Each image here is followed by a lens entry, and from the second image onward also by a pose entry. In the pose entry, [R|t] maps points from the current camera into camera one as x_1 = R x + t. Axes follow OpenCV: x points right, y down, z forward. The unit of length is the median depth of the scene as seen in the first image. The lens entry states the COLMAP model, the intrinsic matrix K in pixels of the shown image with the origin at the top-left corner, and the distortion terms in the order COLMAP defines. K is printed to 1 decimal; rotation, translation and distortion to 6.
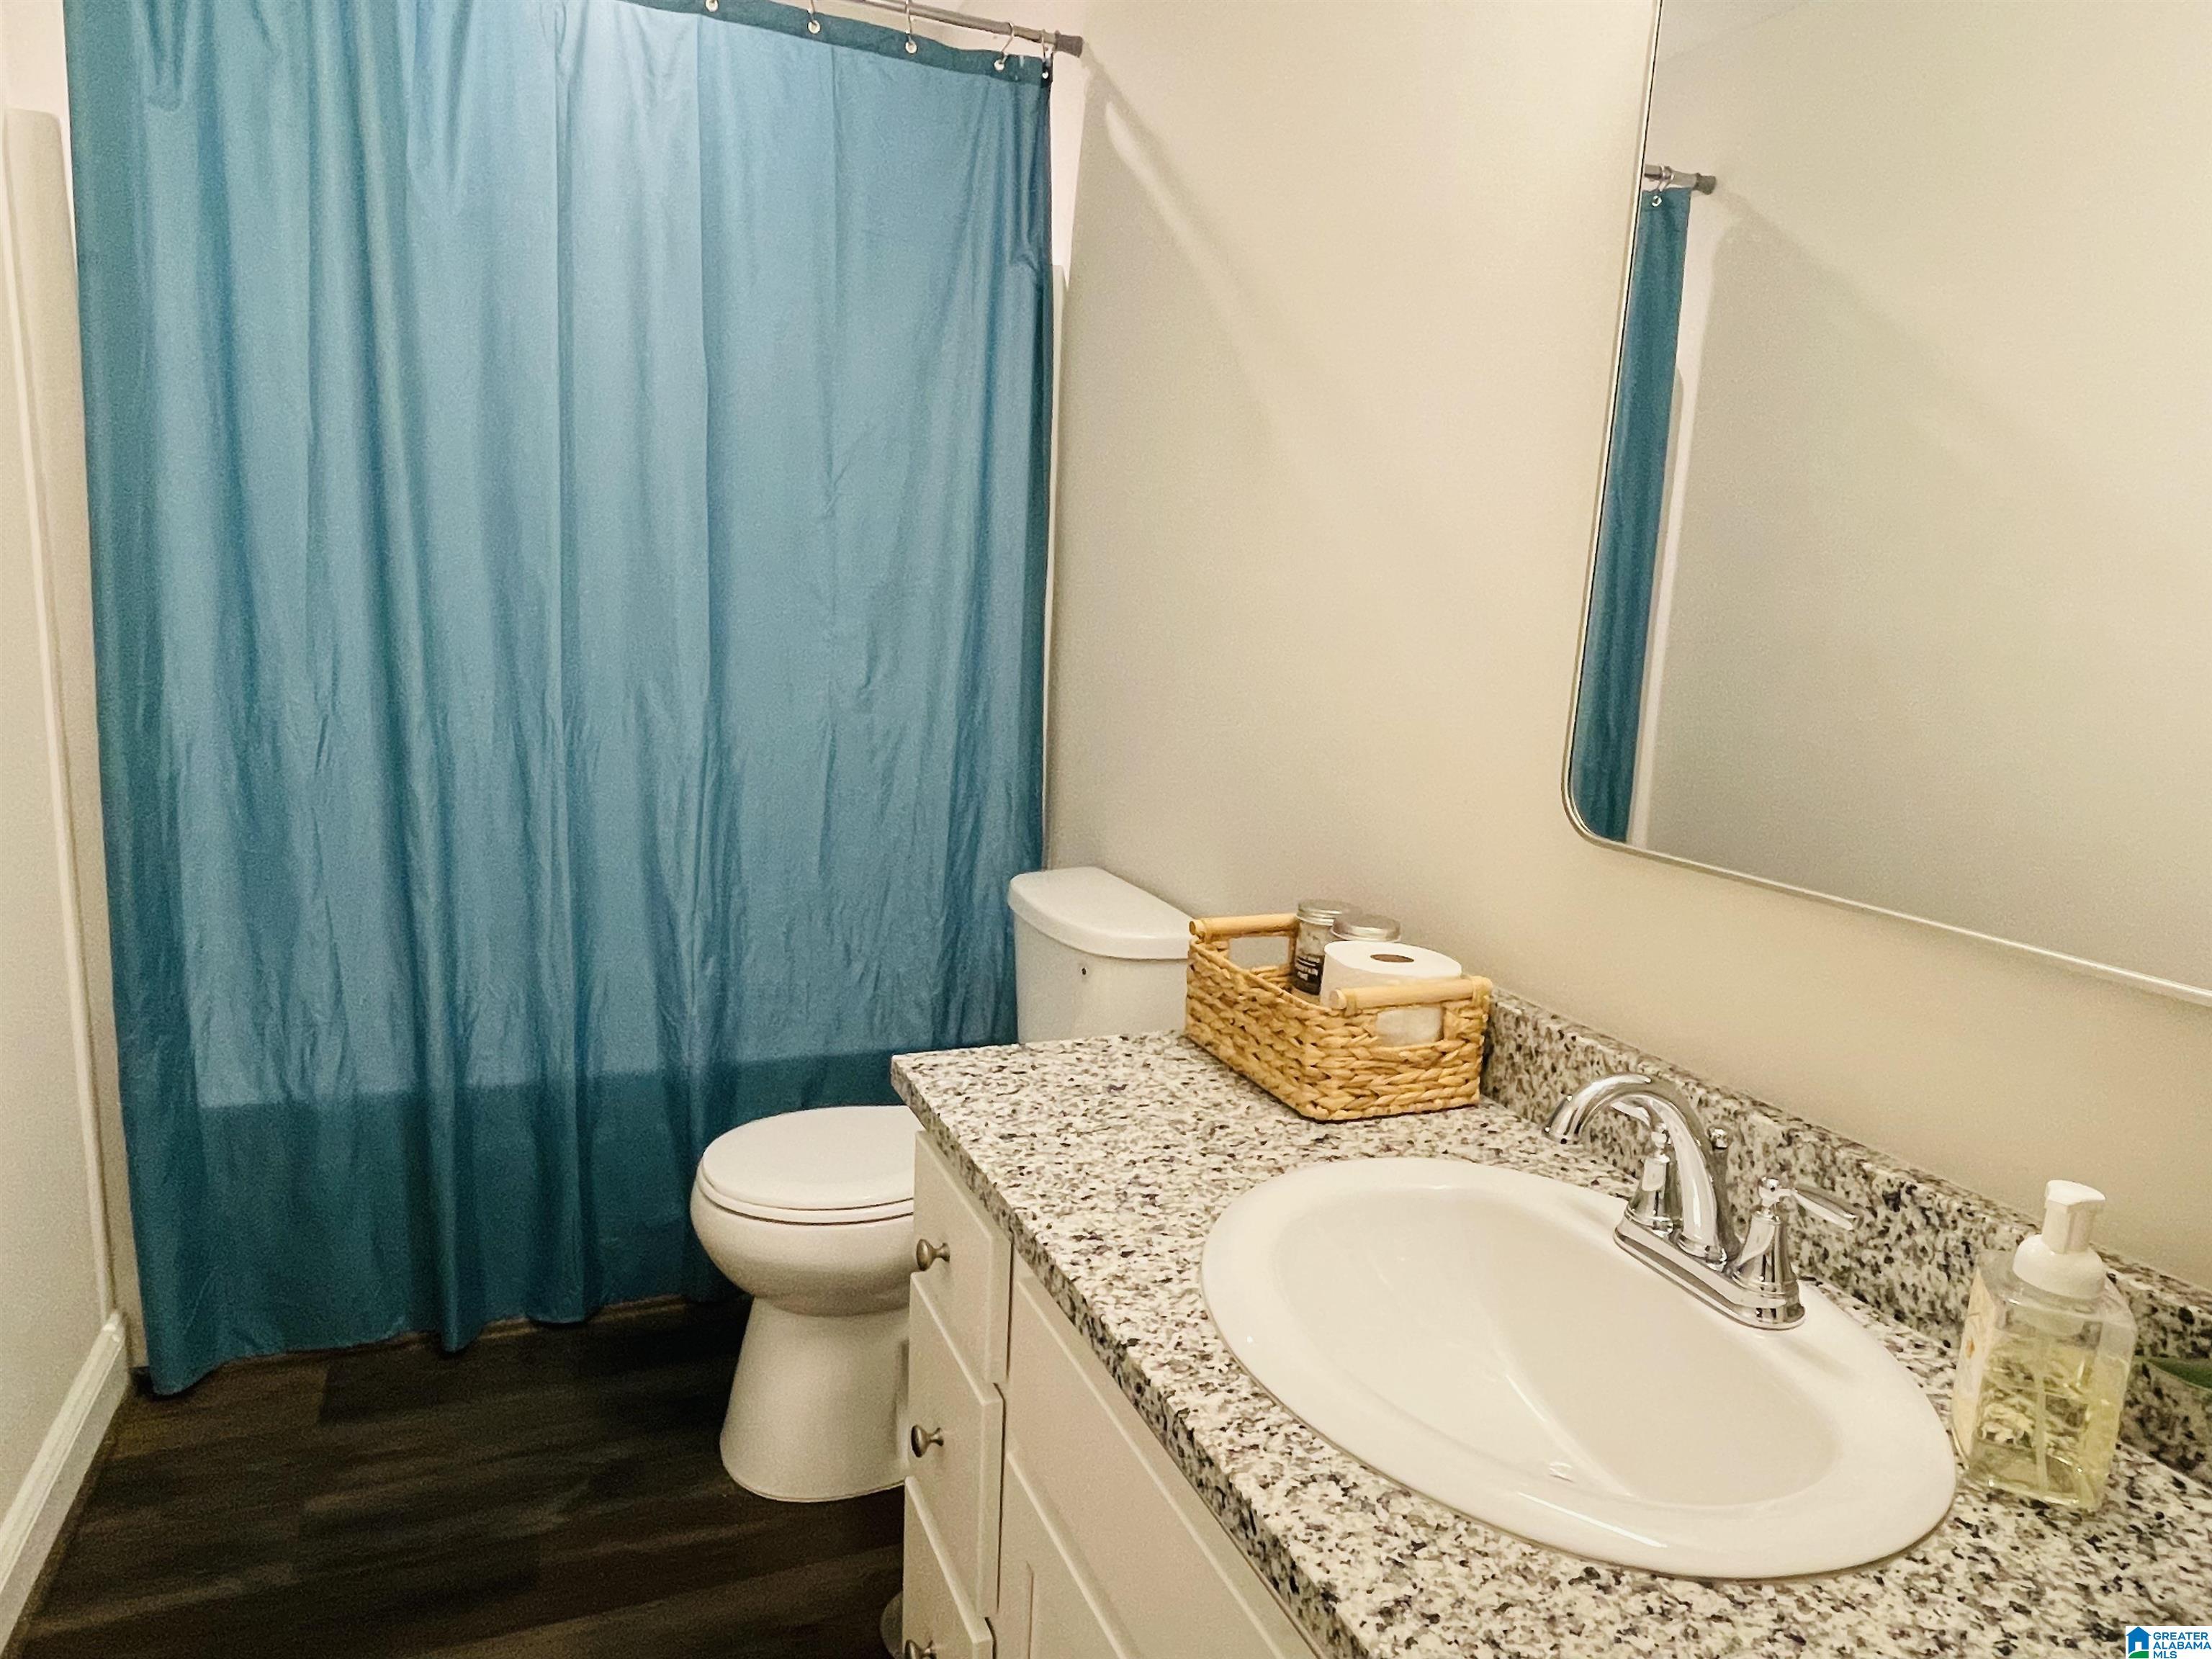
lens RADIAL K [[1353.6, 0, 1106.0], [0, 1353.6, 829.5], [0, 0, 1]] dist [-0.003113, -0.002222]
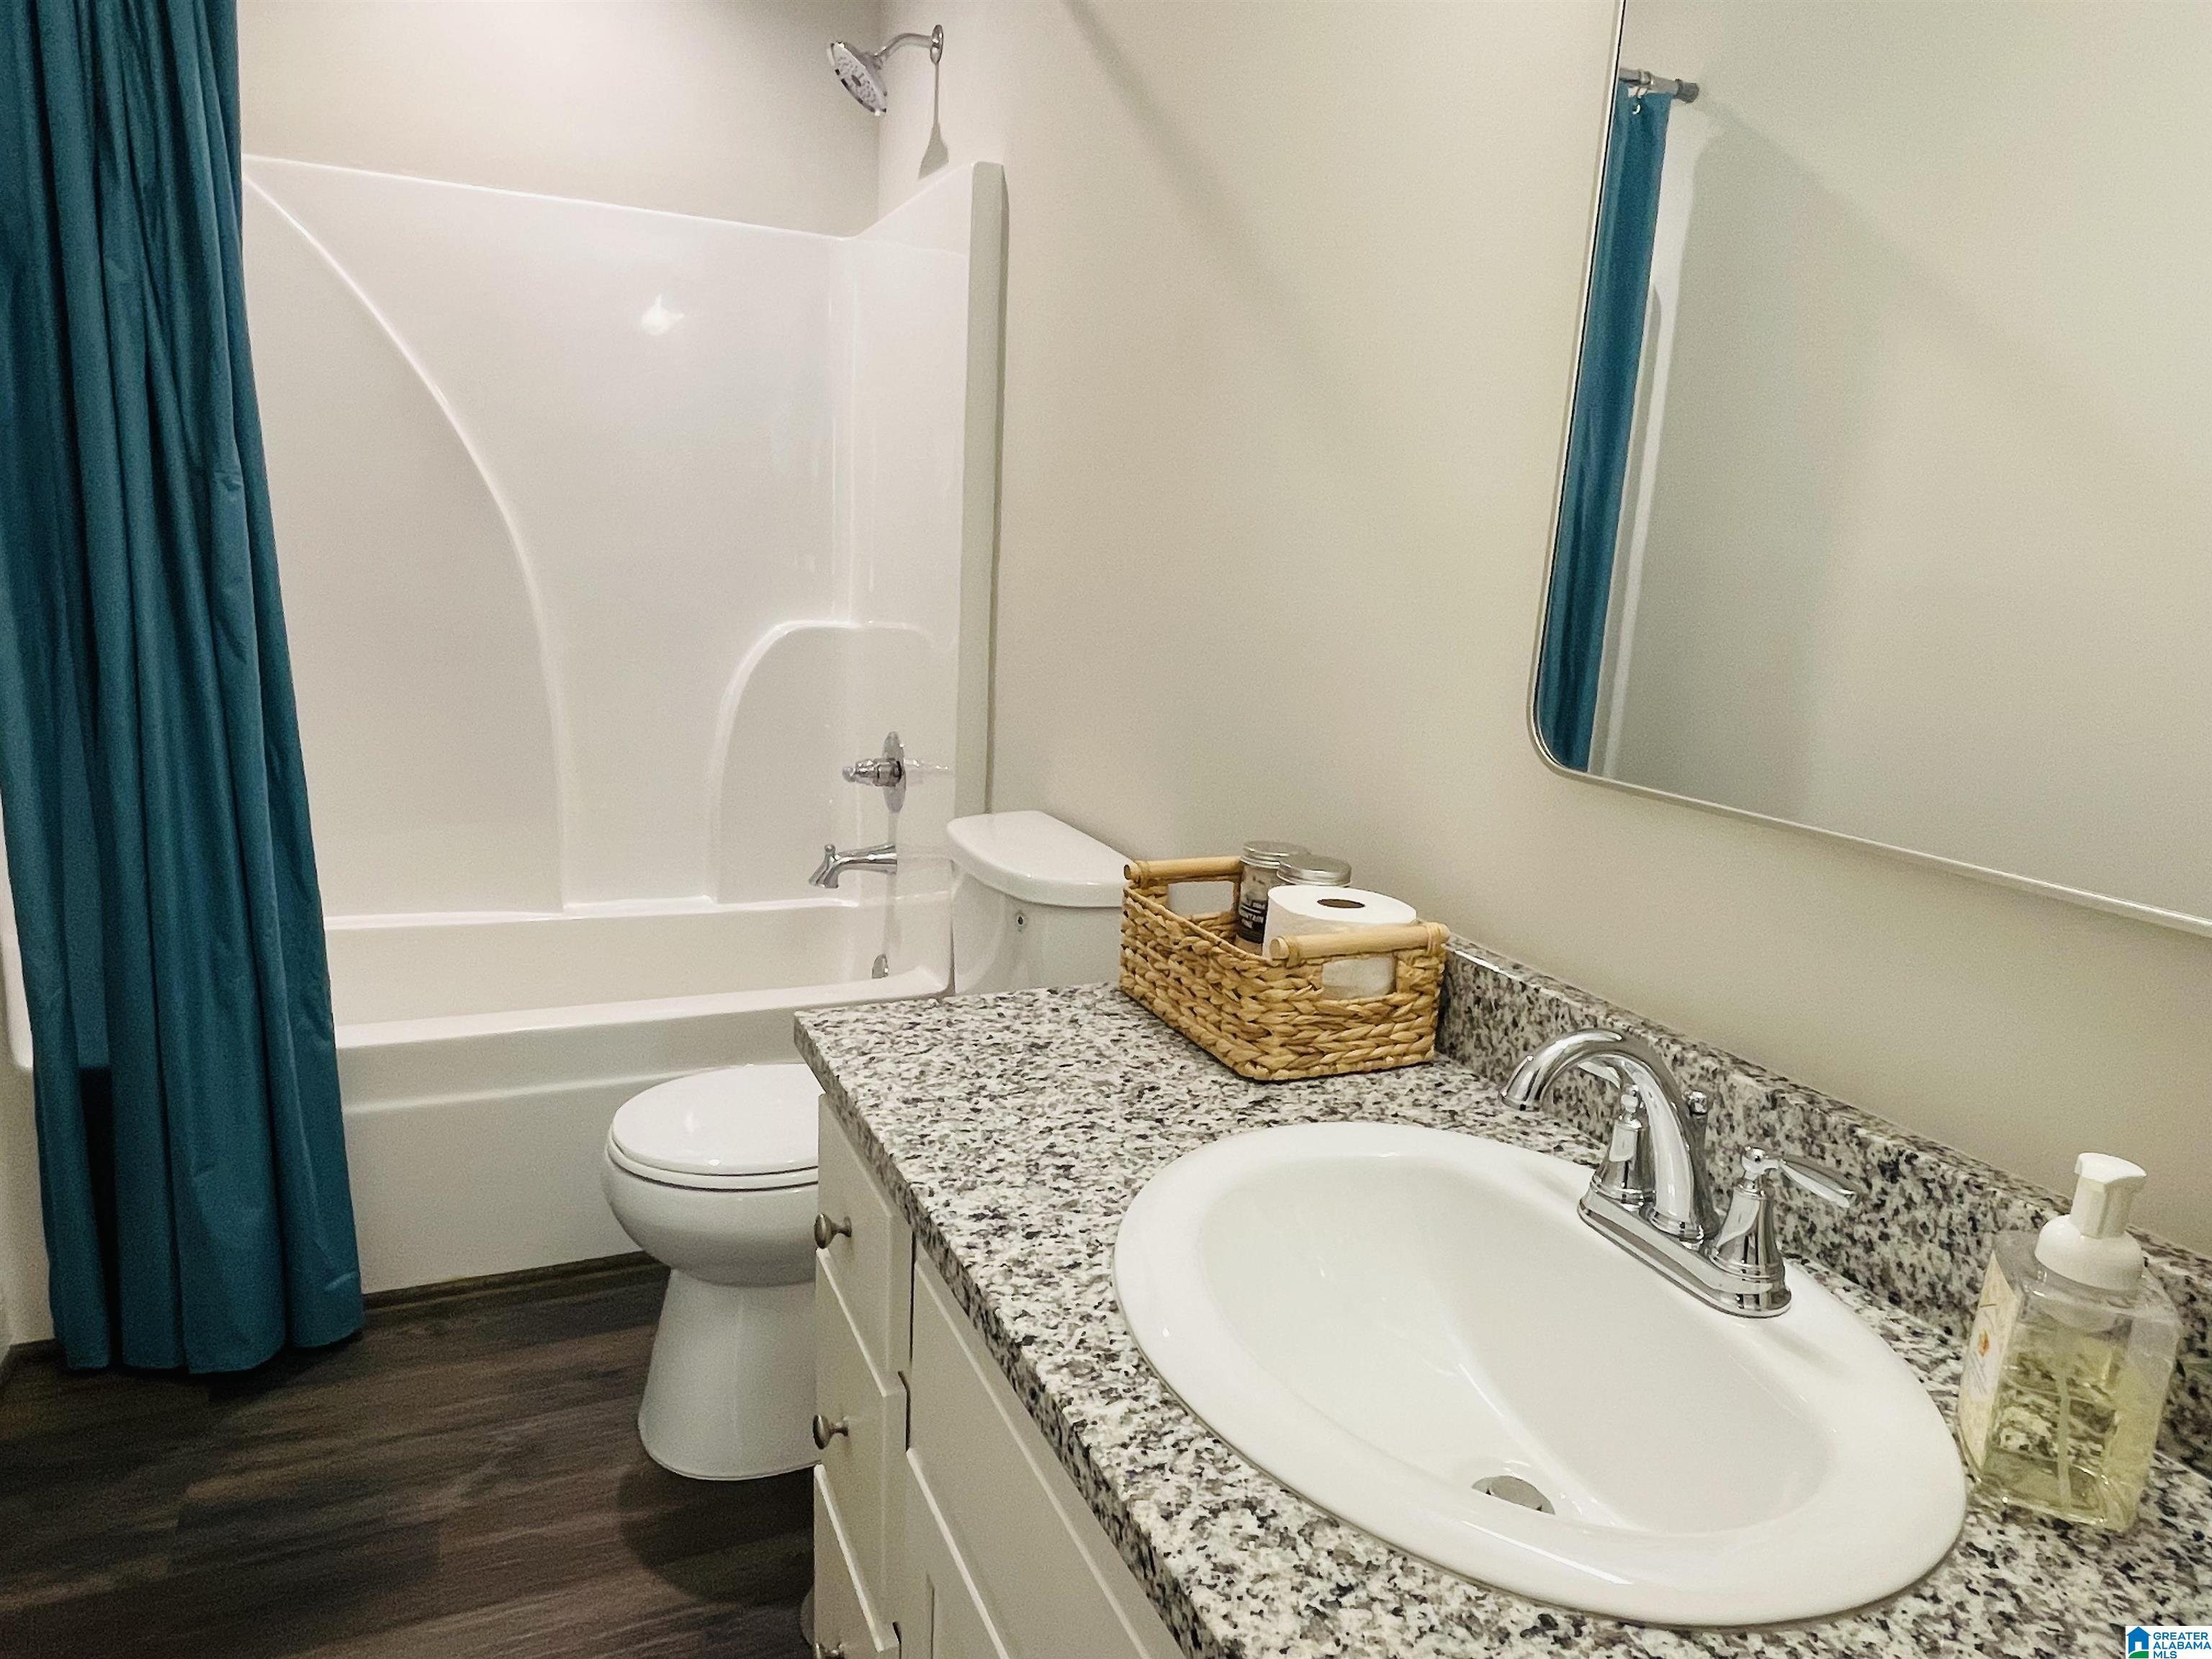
lens RADIAL K [[1353.6, 0, 1106.0], [0, 1353.6, 829.5], [0, 0, 1]] dist [-0.003113, -0.002222]
pose [[0.999790, -0.001577, 0.020451, 0.047669], [0.000862, 0.999388, 0.034956, 0.018200], [-0.020494, -0.034931, 0.999180, 0.127547]]
